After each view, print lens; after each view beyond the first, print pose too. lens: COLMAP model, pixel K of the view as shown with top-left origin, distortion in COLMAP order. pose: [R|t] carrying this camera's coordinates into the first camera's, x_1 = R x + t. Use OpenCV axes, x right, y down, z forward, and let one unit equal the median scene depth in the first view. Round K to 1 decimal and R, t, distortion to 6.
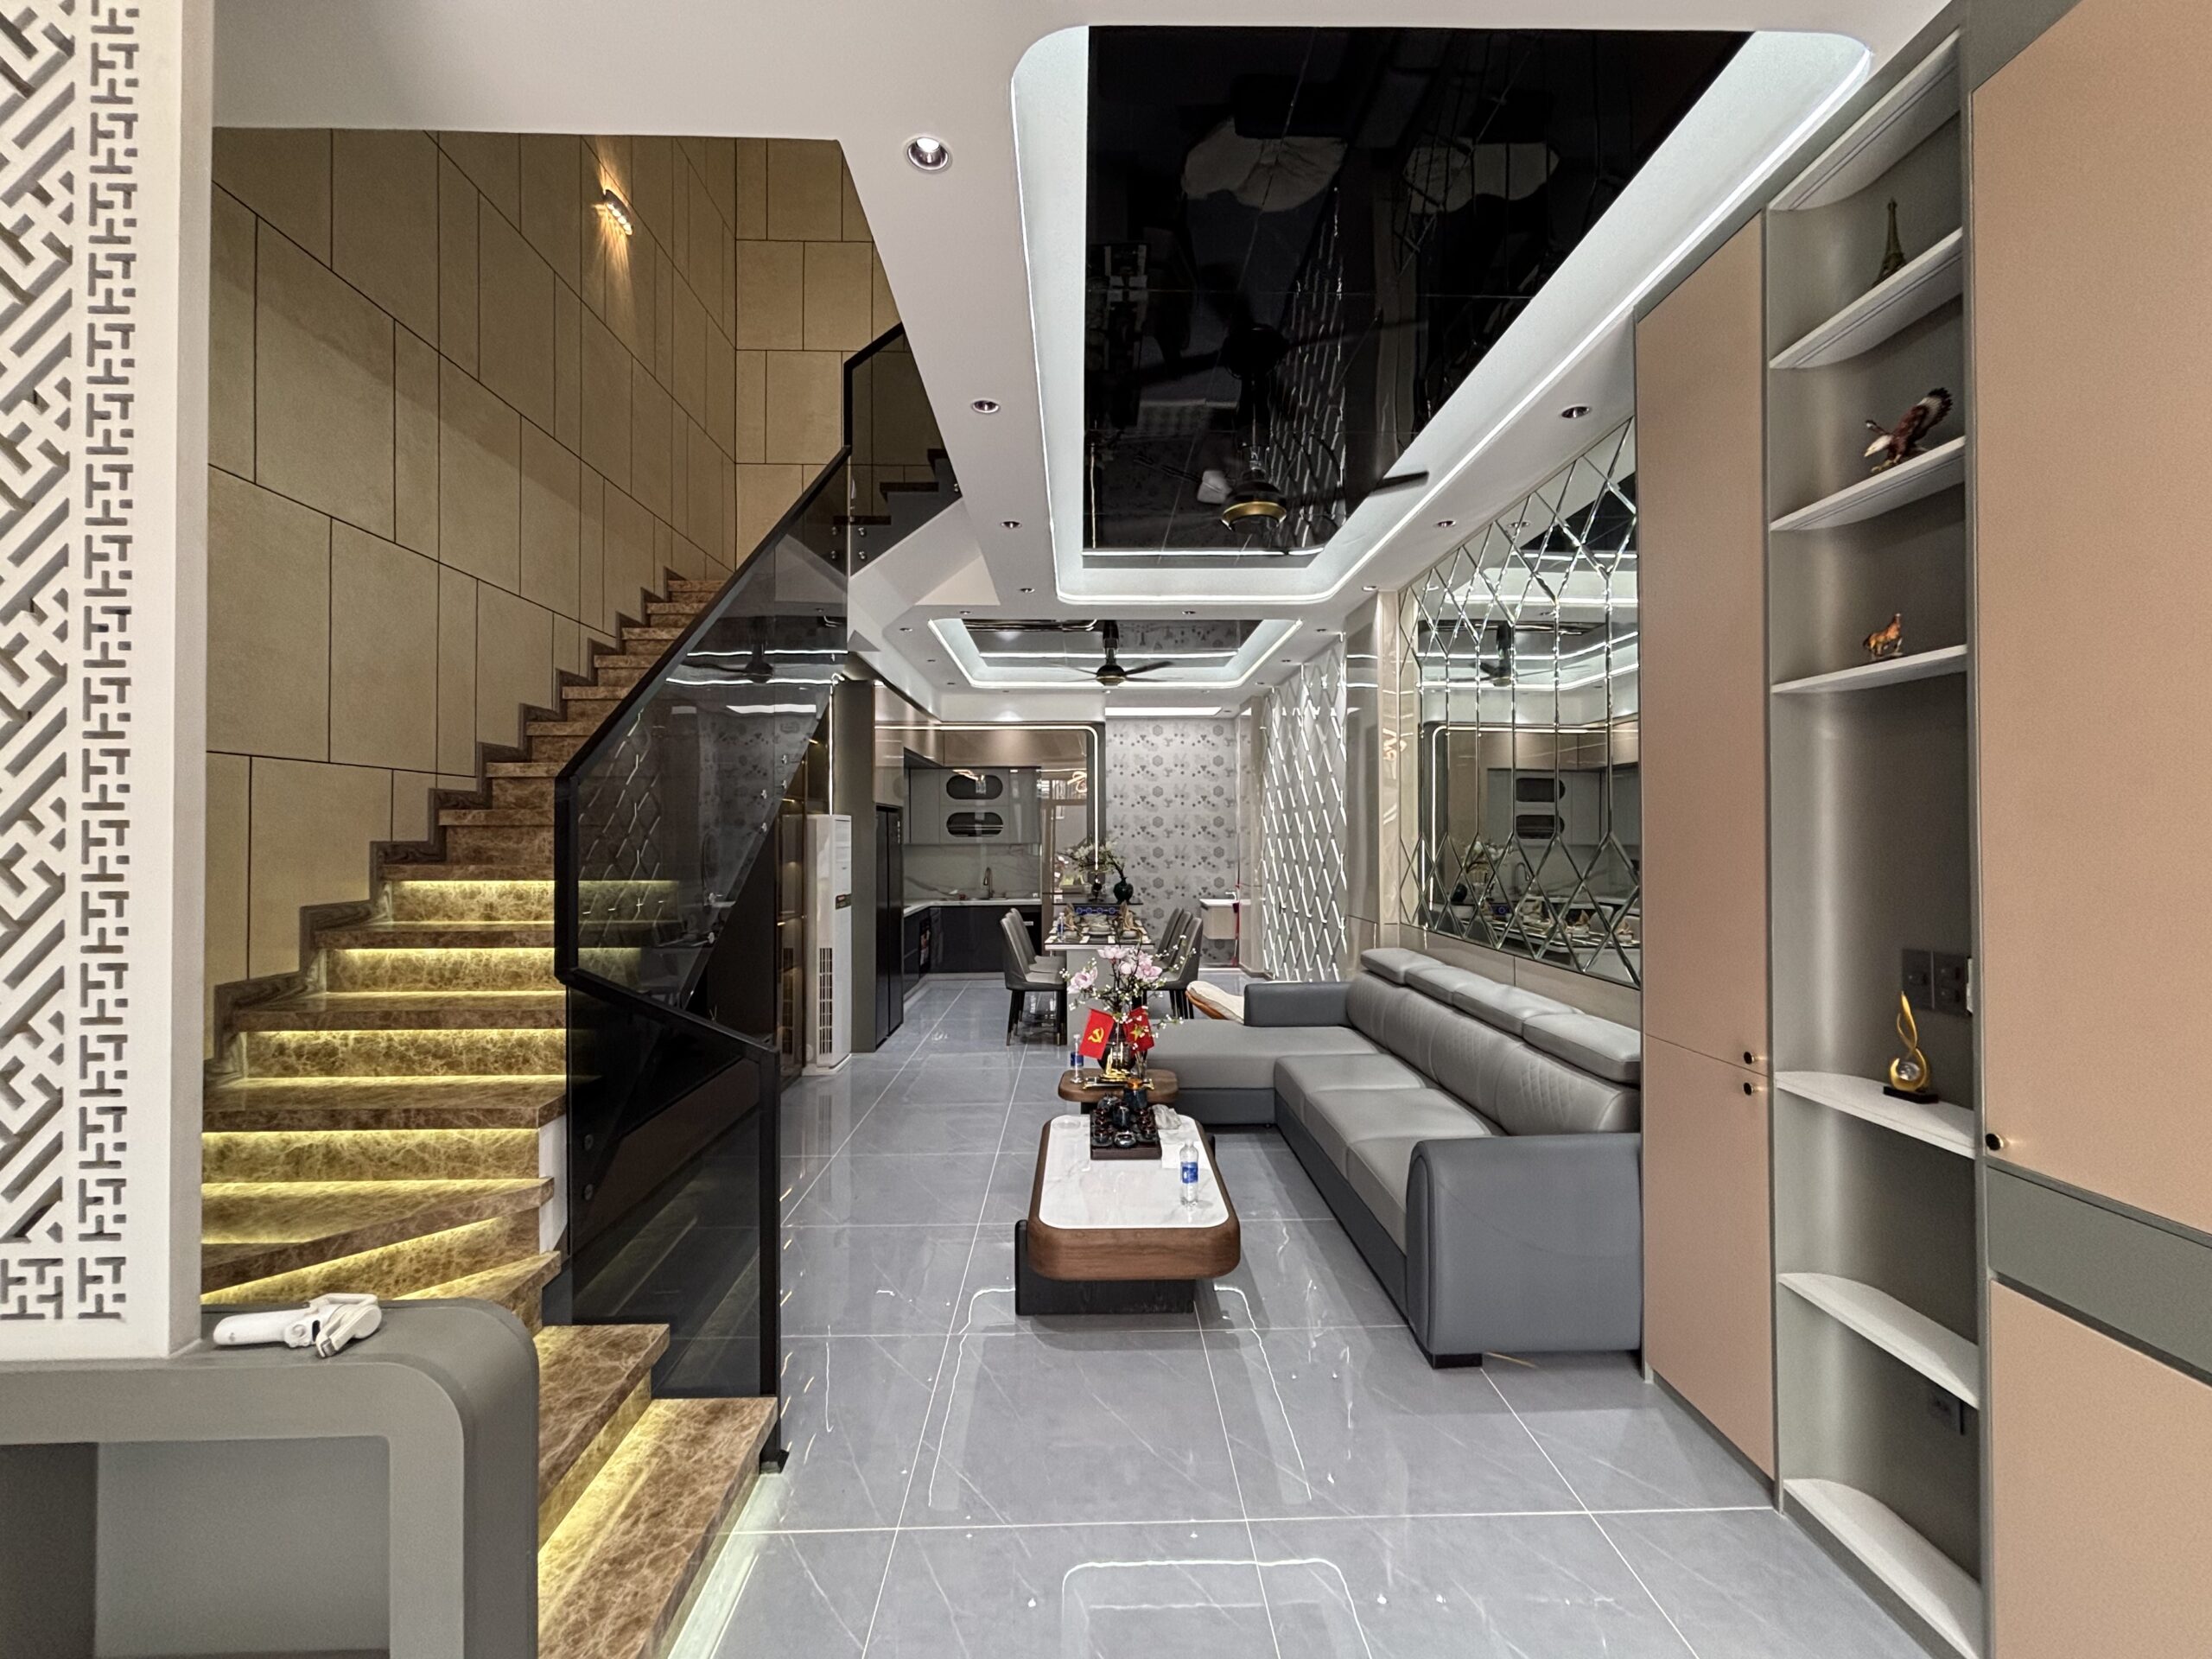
lens RADIAL K [[889.4, 0, 1102.8], [0, 889.4, 831.2], [0, 0, 1]] dist [-0.000461, -0.000161]
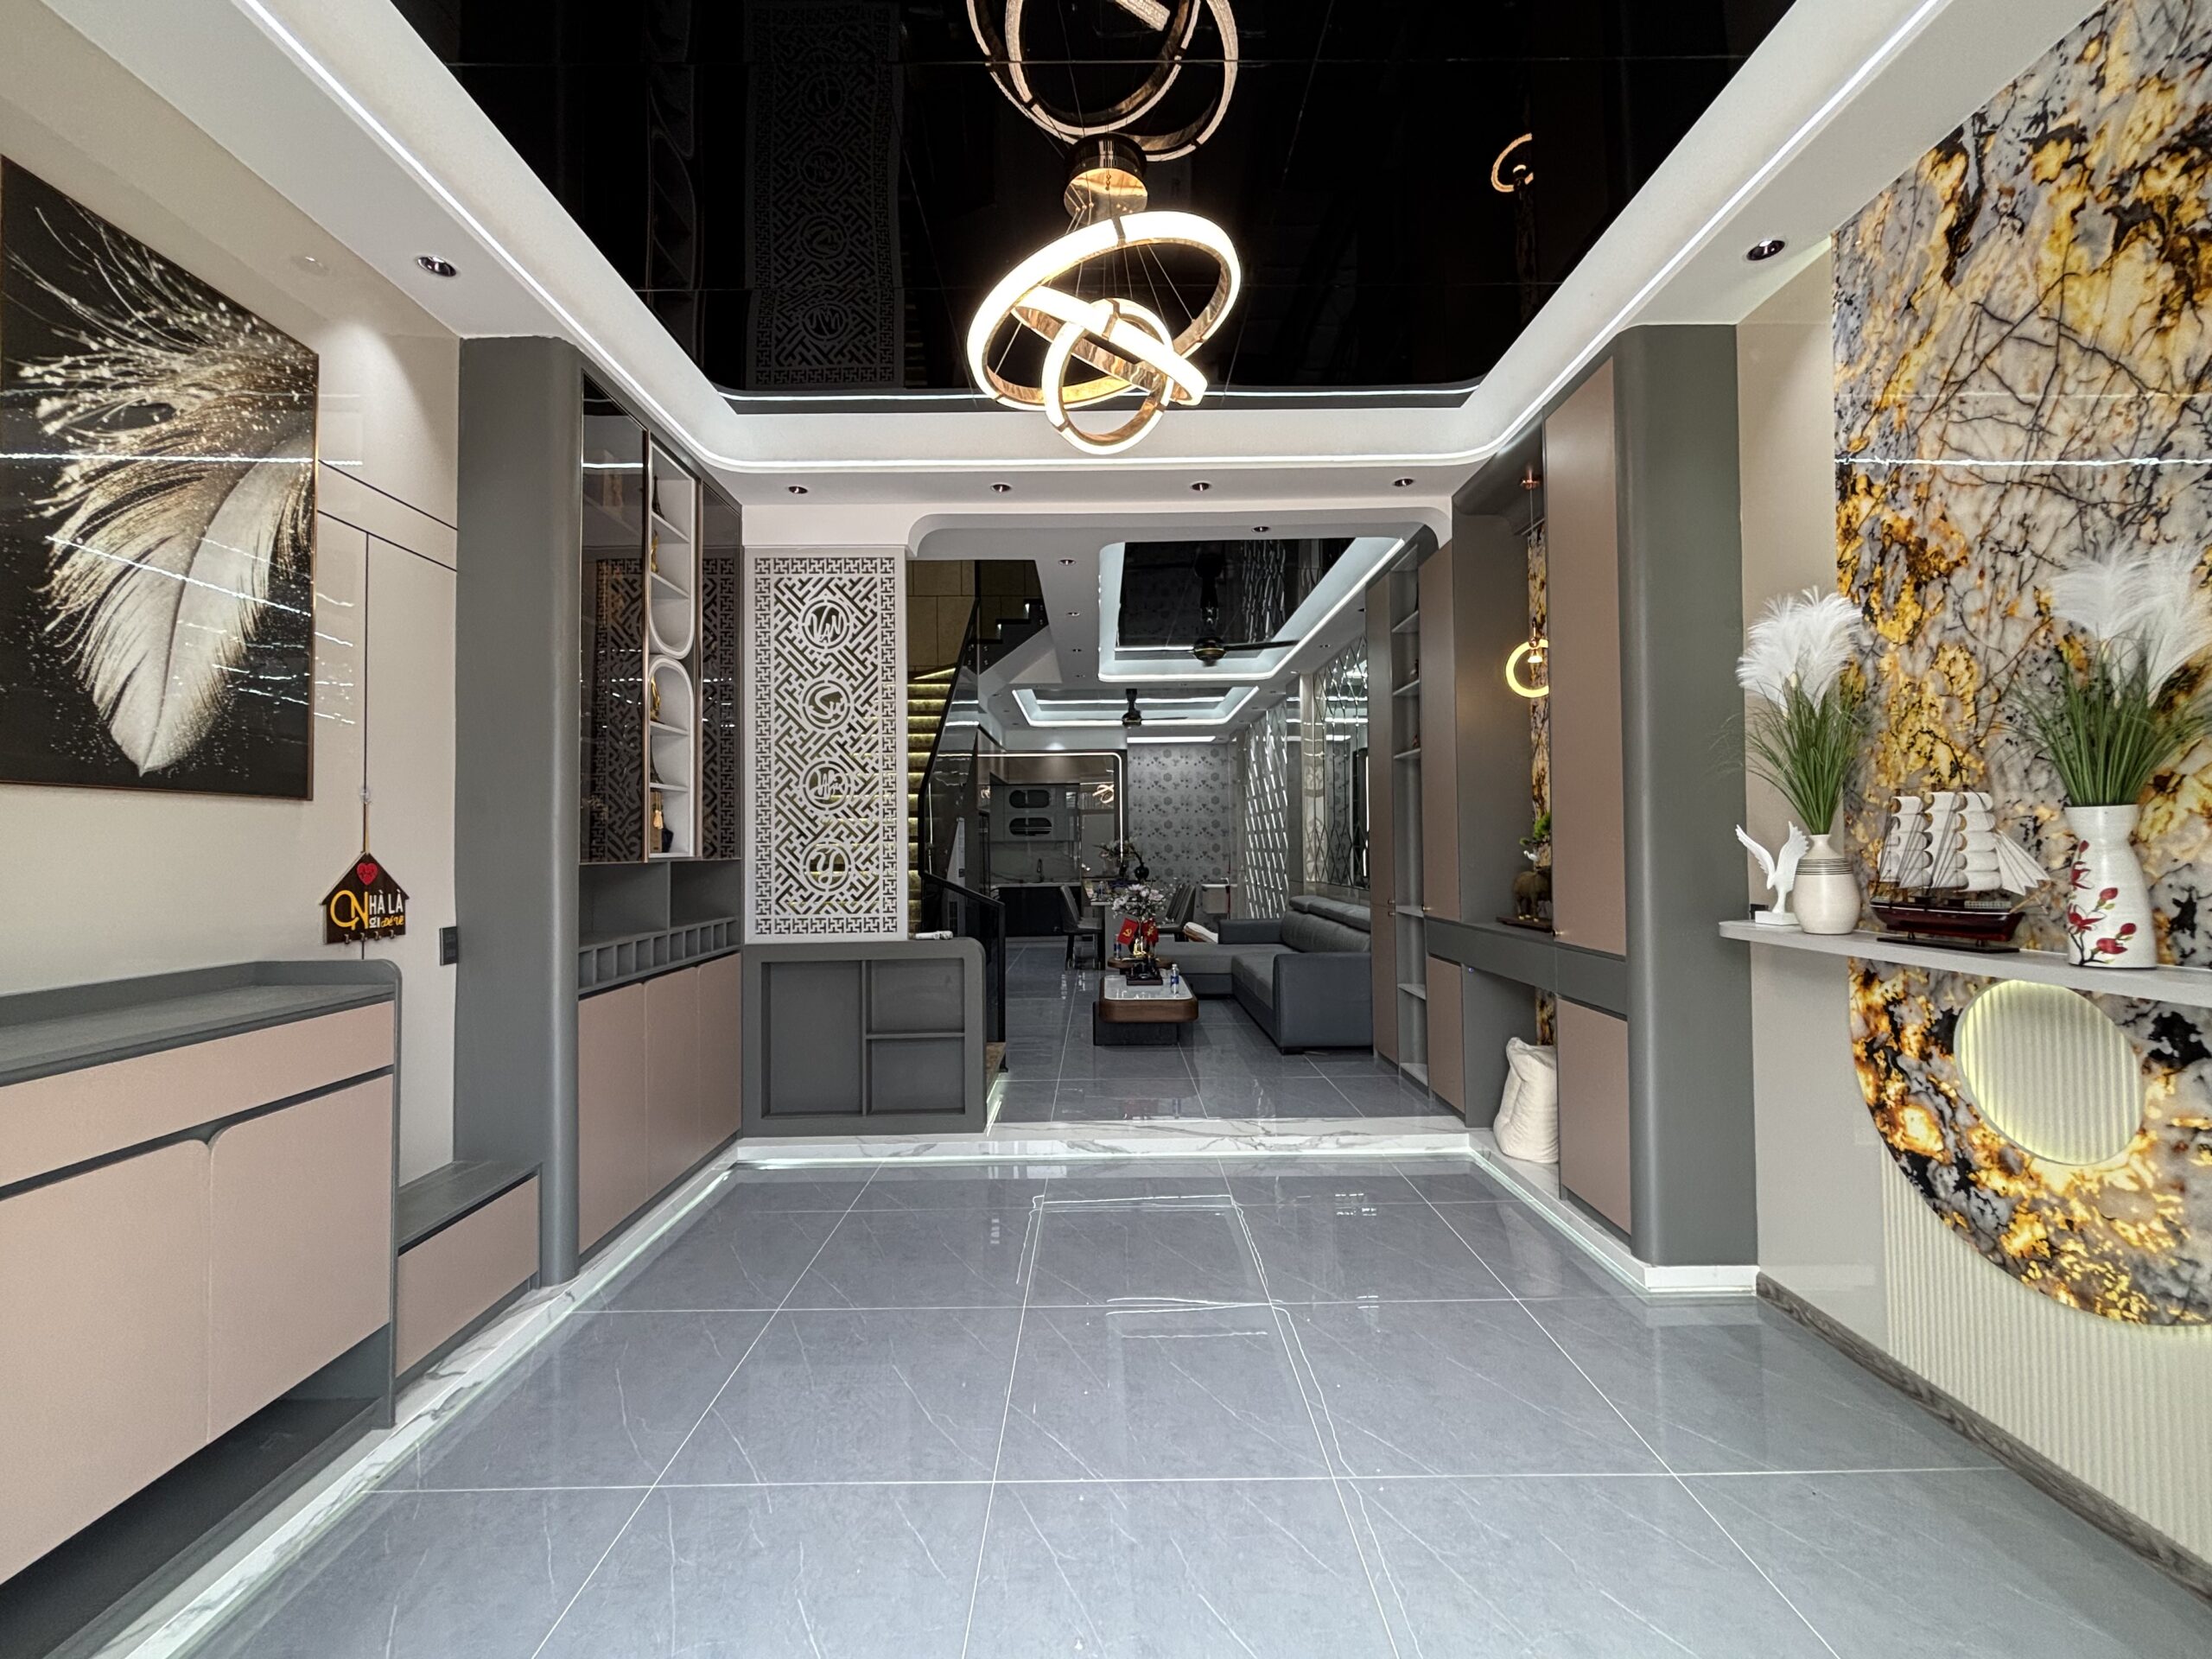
lens RADIAL K [[889.4, 0, 1106.8], [0, 889.4, 823.8], [0, 0, 1]] dist [-0.000461, -0.000161]
pose [[0.999842, -0.008629, -0.015547, -0.010056], [0.008304, 0.999749, -0.020828, 0.020557], [0.015723, 0.020696, 0.999662, -0.411308]]
